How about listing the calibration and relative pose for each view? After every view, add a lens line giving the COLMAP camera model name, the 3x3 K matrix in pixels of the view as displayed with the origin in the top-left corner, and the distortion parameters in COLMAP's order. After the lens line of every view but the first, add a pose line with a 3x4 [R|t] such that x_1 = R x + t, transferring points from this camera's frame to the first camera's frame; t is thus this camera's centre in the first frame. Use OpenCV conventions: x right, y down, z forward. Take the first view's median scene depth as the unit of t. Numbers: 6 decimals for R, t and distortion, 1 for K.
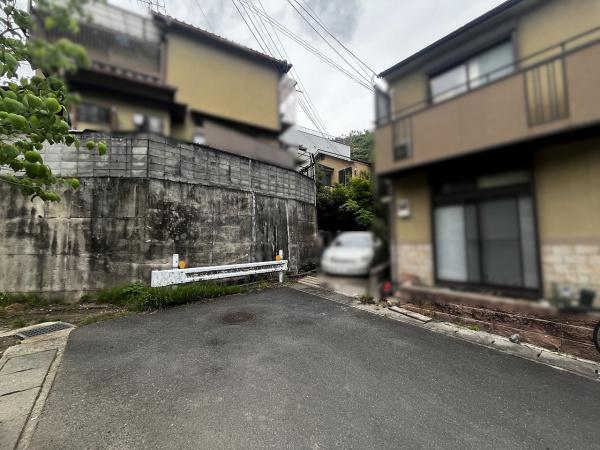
lens RADIAL K [[244.1, 0, 300.0], [0, 244.1, 225.0], [0, 0, 1]] dist [-0.003241, -0.000111]
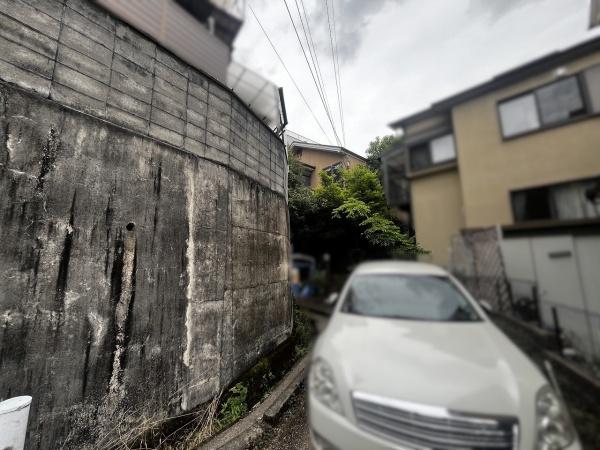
lens RADIAL K [[244.1, 0, 300.0], [0, 244.1, 225.0], [0, 0, 1]] dist [-0.003241, -0.000111]
pose [[0.994468, 0.013965, 0.104103, 0.070859], [-0.003223, 0.994712, -0.102649, 0.020656], [-0.104987, 0.101746, 0.989255, 0.938422]]
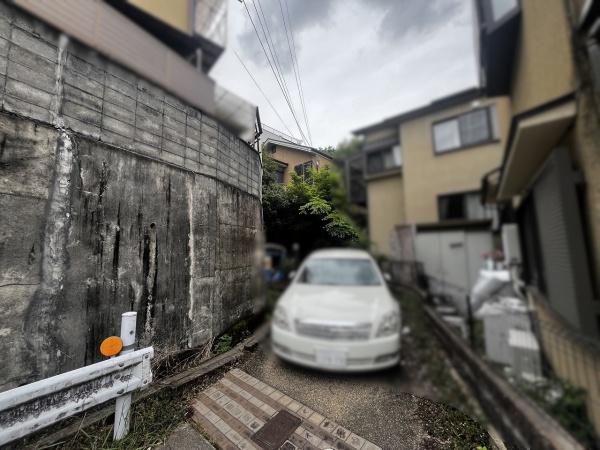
lens RADIAL K [[244.1, 0, 300.0], [0, 244.1, 225.0], [0, 0, 1]] dist [-0.003241, -0.000111]
pose [[0.978367, 0.019981, 0.205908, 0.063822], [-0.007516, 0.998101, -0.061146, 0.015950], [-0.206739, 0.058275, 0.976659, 0.748479]]
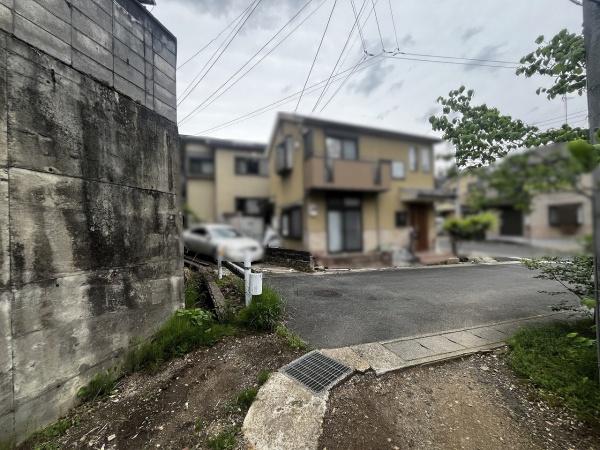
lens RADIAL K [[244.1, 0, 300.0], [0, 244.1, 225.0], [0, 0, 1]] dist [-0.003241, -0.000111]
pose [[0.323534, 0.010245, 0.946161, -0.940404], [-0.040367, 0.999180, 0.002985, 0.023073], [-0.945355, -0.039160, 0.323682, 0.472391]]
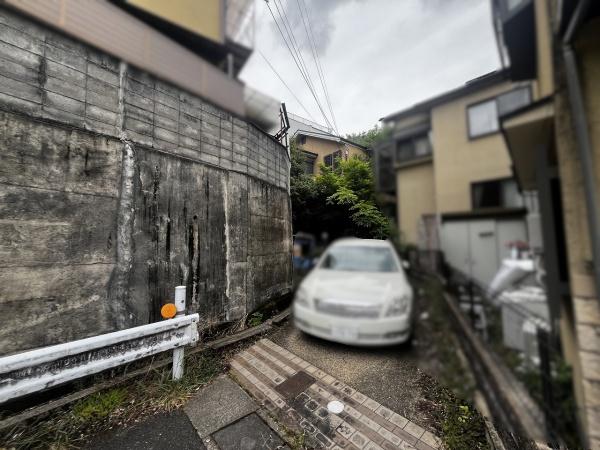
lens RADIAL K [[244.1, 0, 300.0], [0, 244.1, 225.0], [0, 0, 1]] dist [-0.003241, -0.000111]
pose [[0.997330, 0.006816, 0.072712, 0.082343], [-0.005649, 0.999852, -0.016244, 0.015469], [-0.072812, 0.015790, 0.997221, 0.689253]]
